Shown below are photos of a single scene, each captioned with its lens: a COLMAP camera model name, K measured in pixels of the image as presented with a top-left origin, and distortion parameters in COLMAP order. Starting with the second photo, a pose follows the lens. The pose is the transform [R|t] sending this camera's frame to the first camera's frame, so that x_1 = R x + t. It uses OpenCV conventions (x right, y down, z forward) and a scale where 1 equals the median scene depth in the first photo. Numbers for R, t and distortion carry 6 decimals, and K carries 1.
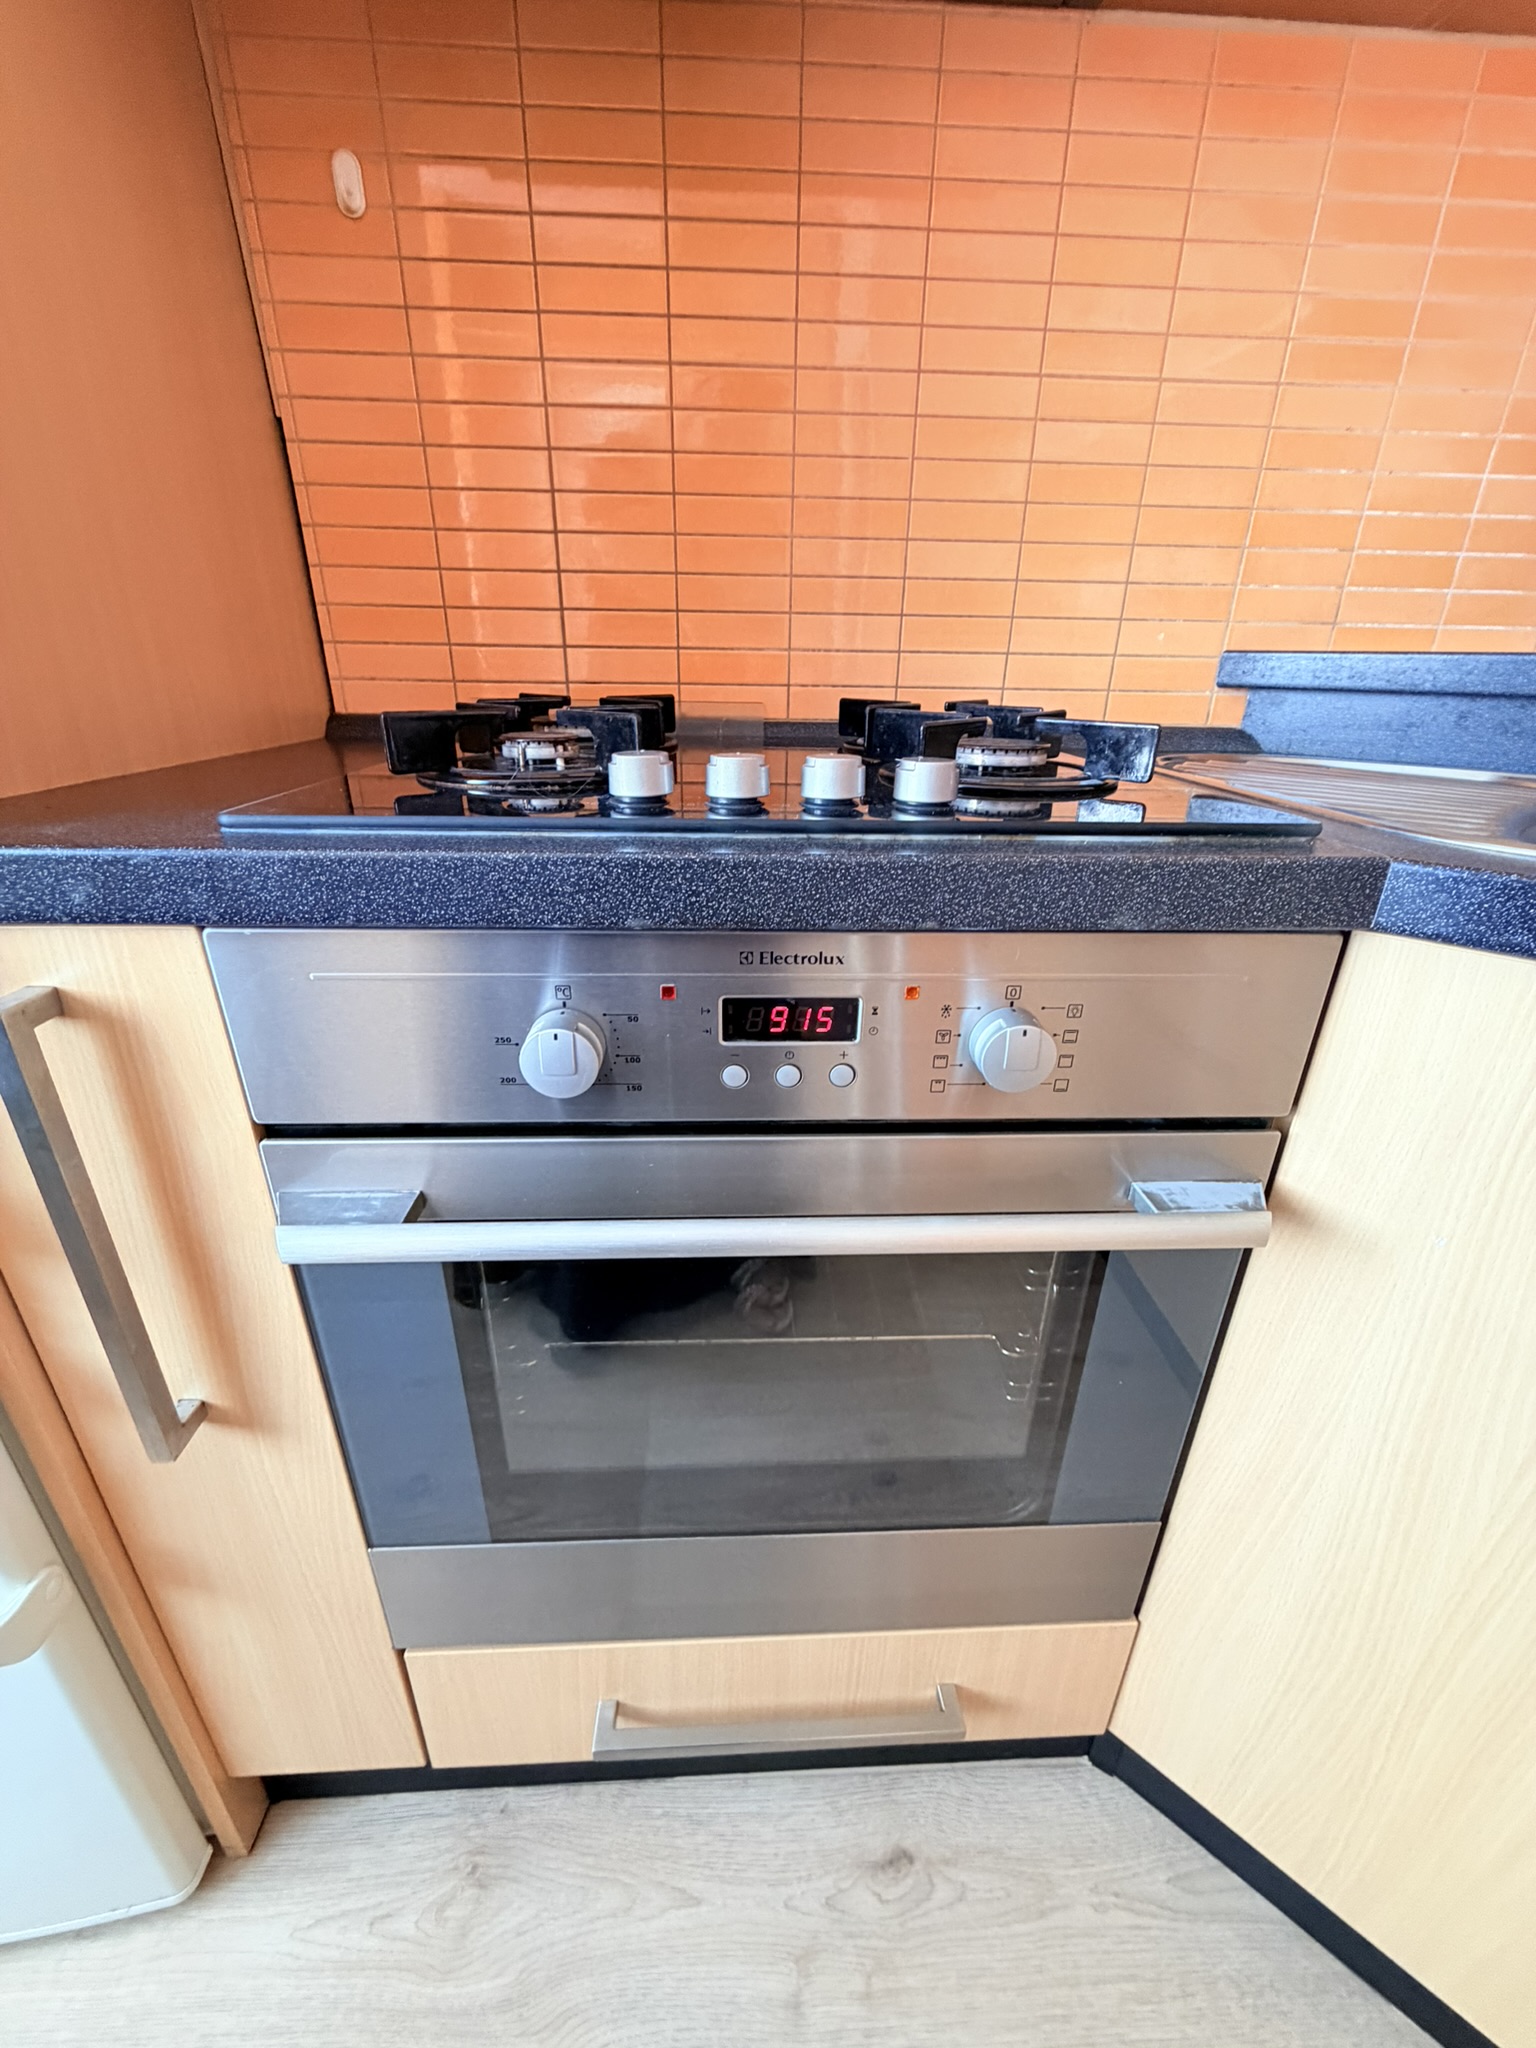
lens RADIAL K [[810.9, 0, 774.9], [0, 810.9, 1016.9], [0, 0, 1]] dist [-0.003119, 0.000724]
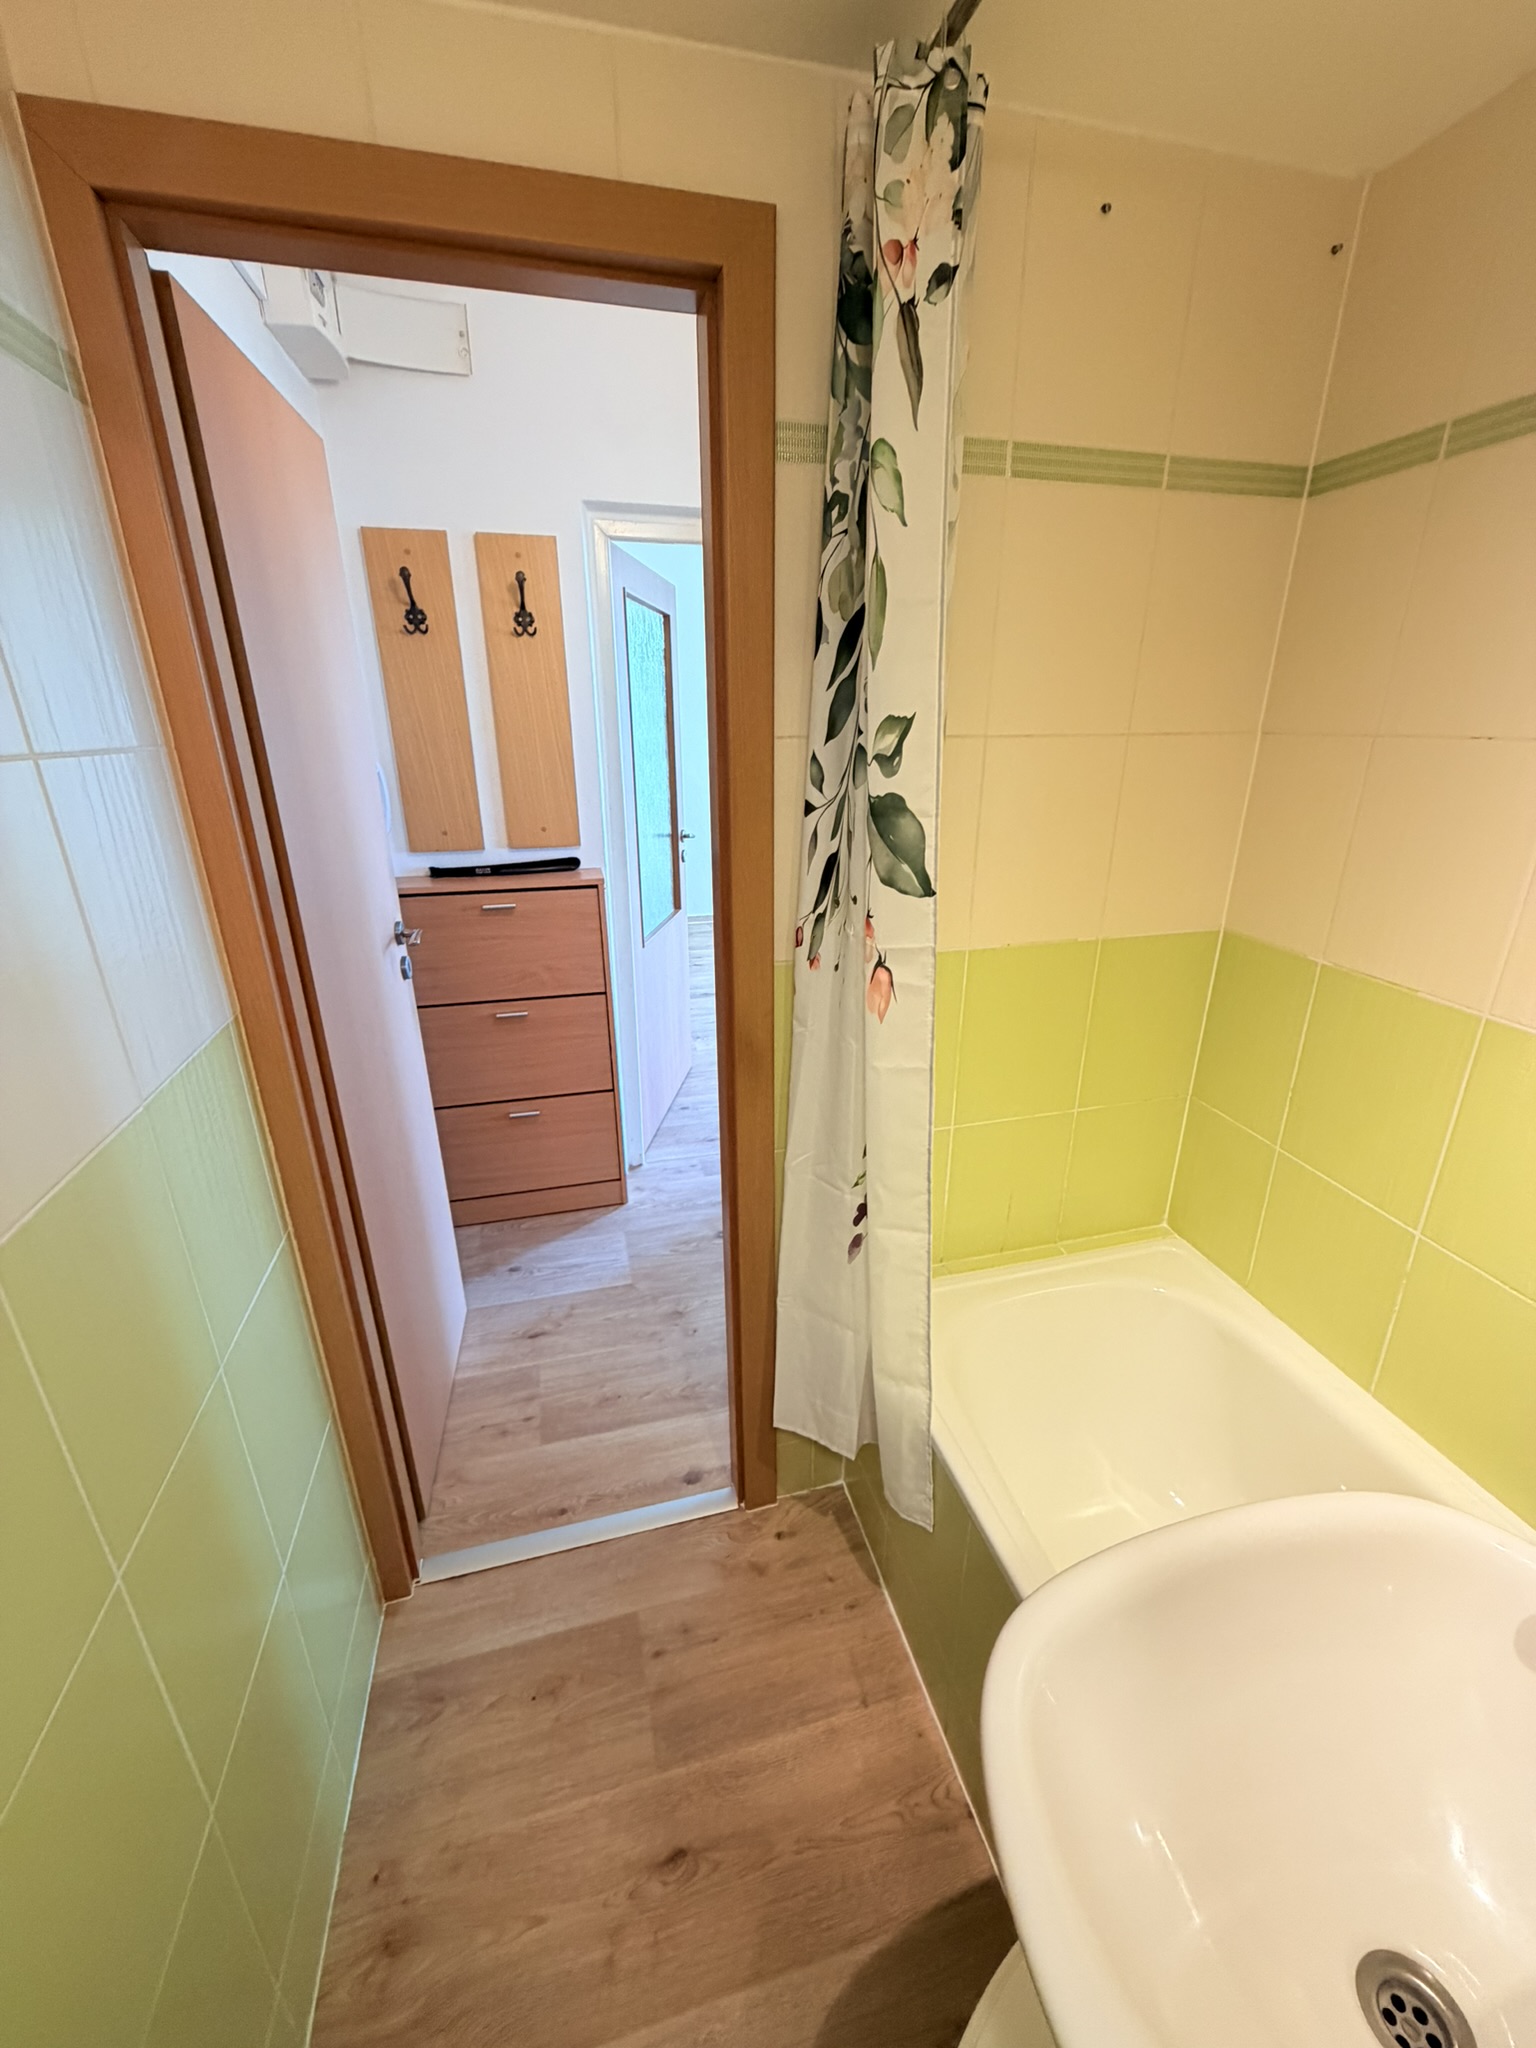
lens RADIAL K [[810.9, 0, 774.9], [0, 810.9, 1016.9], [0, 0, 1]] dist [-0.003119, 0.000724]
pose [[-0.977592, 0.060771, -0.201544, -0.178024], [-0.094607, 0.728446, 0.678540, -1.868895], [0.188050, 0.682403, -0.706374, 2.482649]]
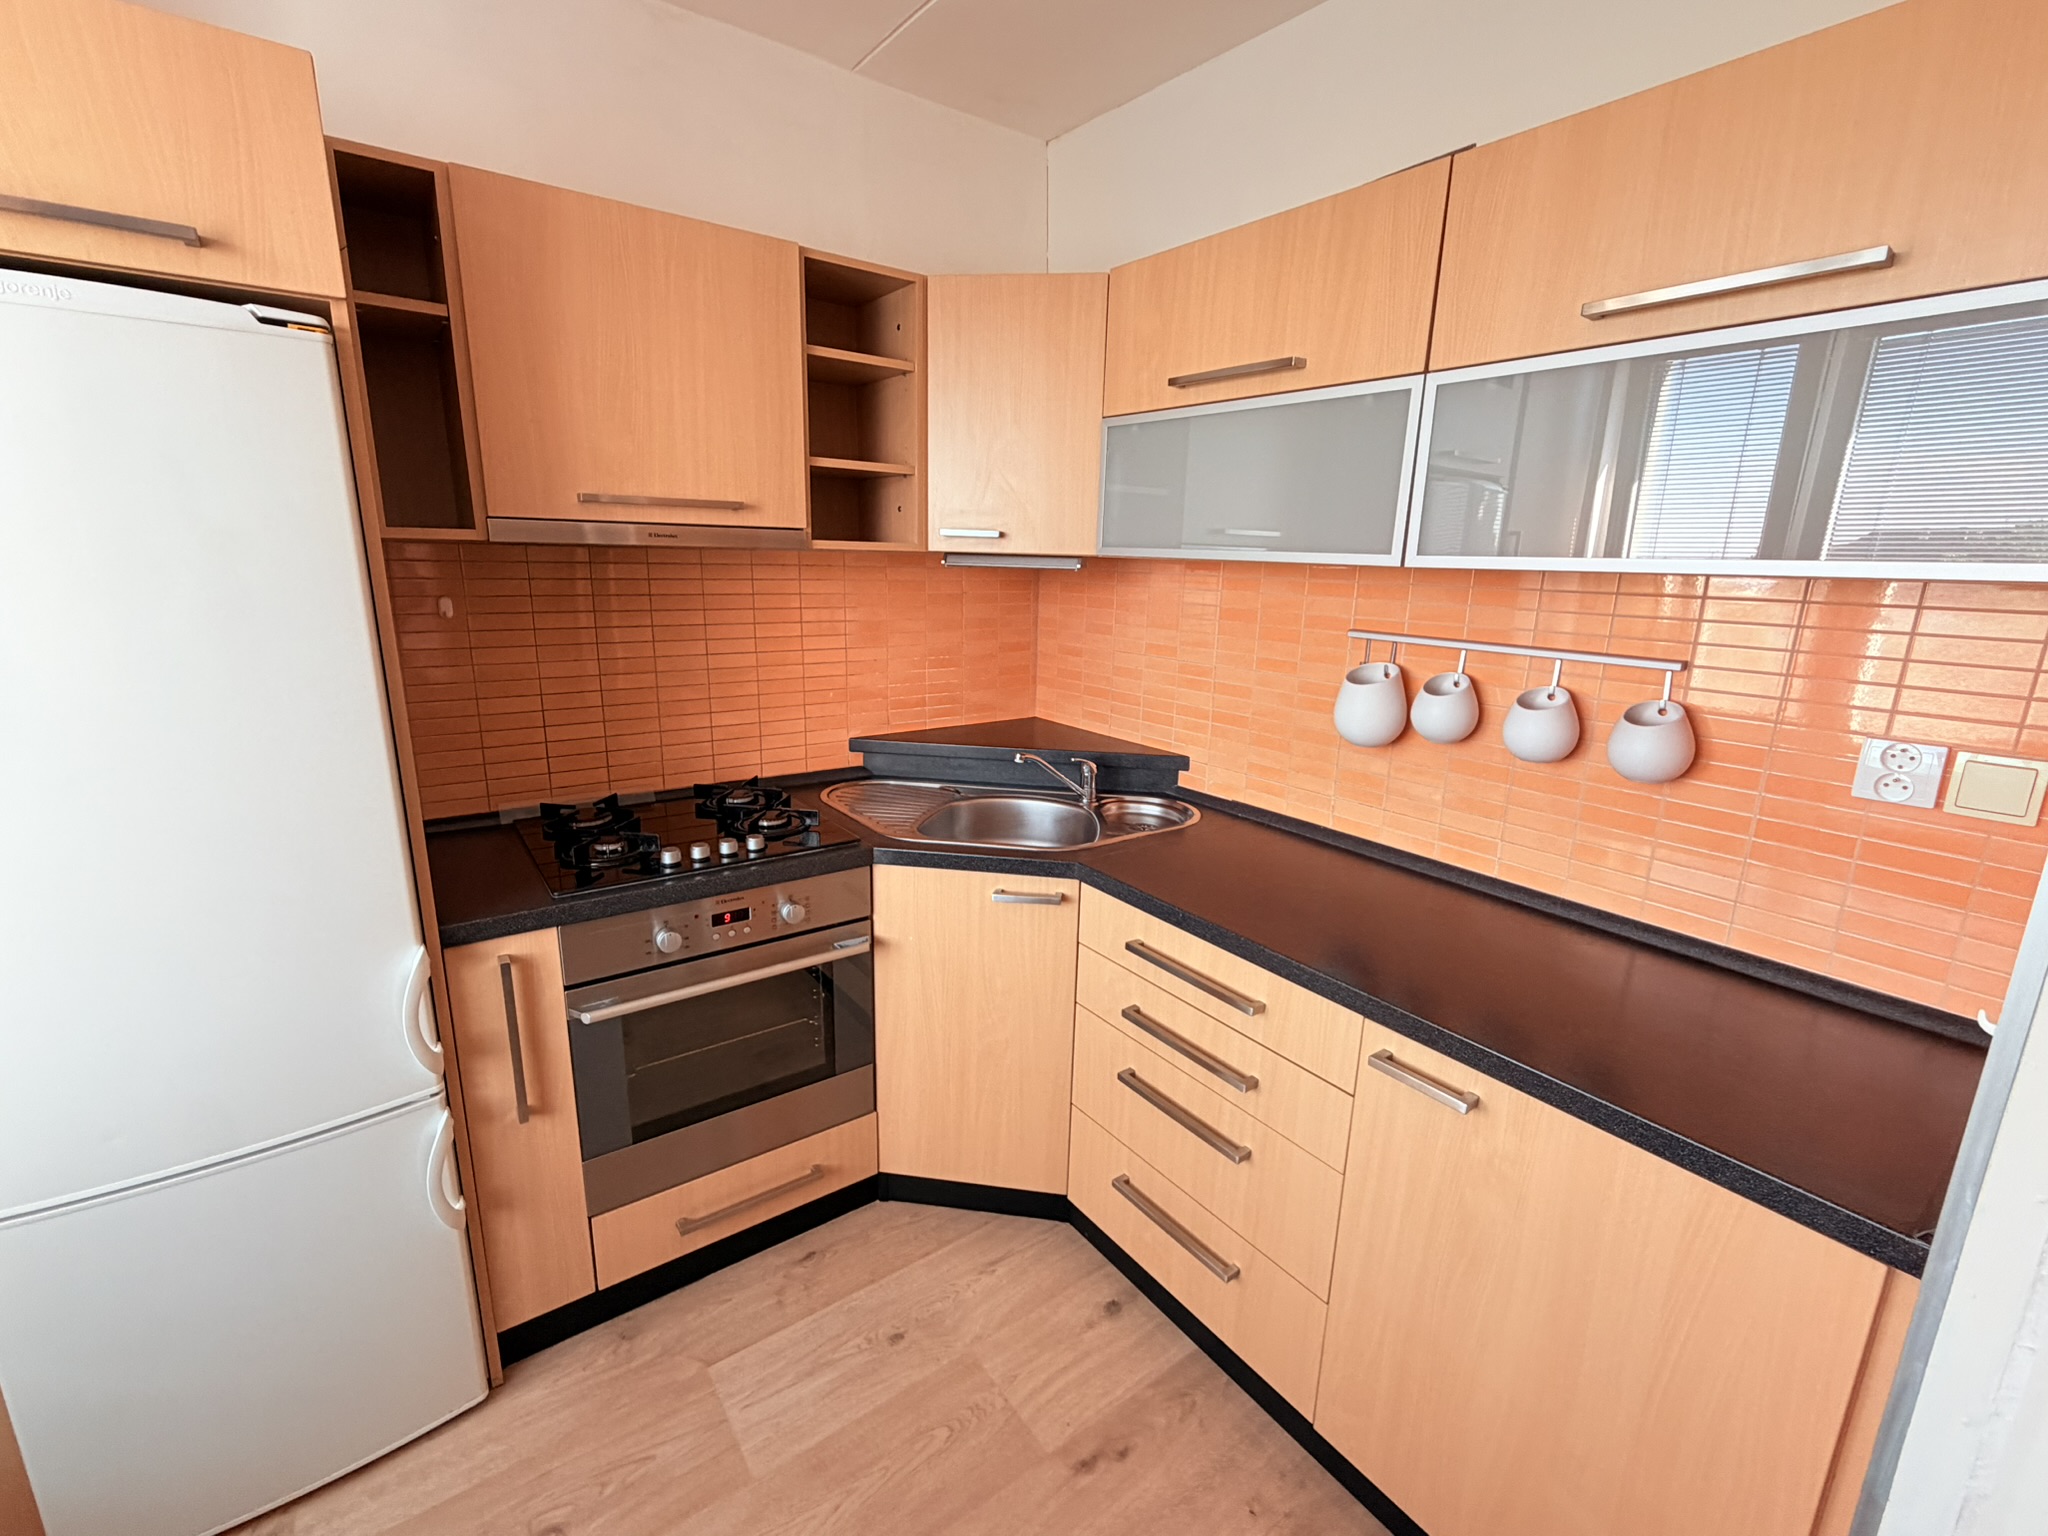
lens RADIAL K [[883.8, 0, 1041.7], [0, 883.8, 766.5], [0, 0, 1]] dist [-0.017580, -0.000147]
pose [[0.827205, -0.122756, 0.548327, -0.550437], [0.208501, 0.973233, -0.096664, 0.011371], [-0.521784, 0.194288, 0.830659, -1.888959]]
